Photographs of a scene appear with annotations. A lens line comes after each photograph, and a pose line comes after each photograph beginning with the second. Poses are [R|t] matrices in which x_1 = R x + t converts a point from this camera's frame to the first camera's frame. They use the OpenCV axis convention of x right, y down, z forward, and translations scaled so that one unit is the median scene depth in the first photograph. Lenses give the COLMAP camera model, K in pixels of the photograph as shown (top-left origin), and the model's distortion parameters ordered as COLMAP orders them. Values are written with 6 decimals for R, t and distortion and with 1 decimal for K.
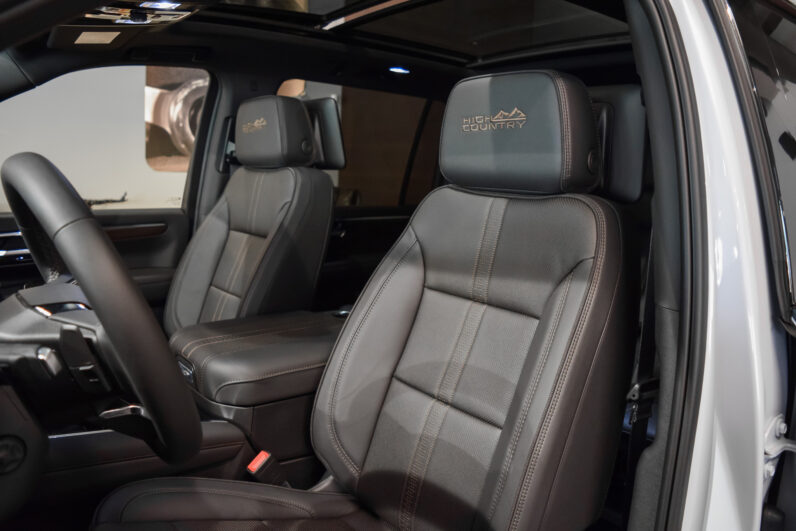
lens RADIAL K [[623.1, 0, 400.8], [0, 623.1, 274.6], [0, 0, 1]] dist [-0.080819, 0.009469]
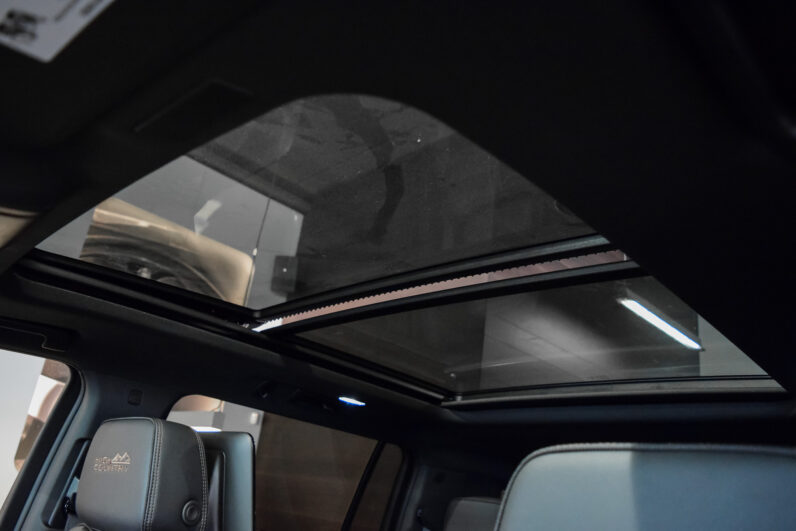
lens RADIAL K [[623.1, 0, 400.8], [0, 623.1, 274.6], [0, 0, 1]] dist [-0.080819, 0.009469]
pose [[0.986683, 0.126986, 0.101645, -0.047116], [-0.060286, 0.865901, -0.496570, -0.135448], [-0.151072, 0.483829, 0.862025, 0.394393]]
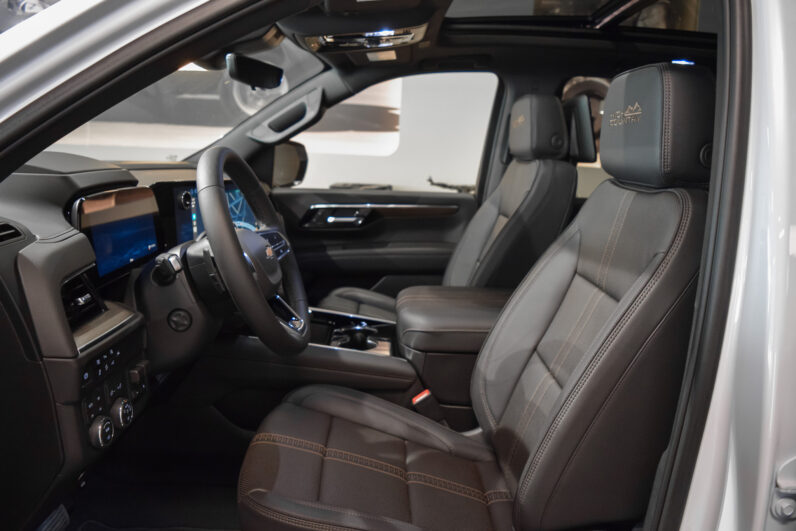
lens RADIAL K [[623.1, 0, 400.8], [0, 623.1, 274.6], [0, 0, 1]] dist [-0.080819, 0.009469]
pose [[0.797331, 0.117562, -0.591982, 0.315383], [-0.111722, 0.992644, 0.046653, 0.005276], [0.593112, 0.028940, 0.804600, -0.021932]]
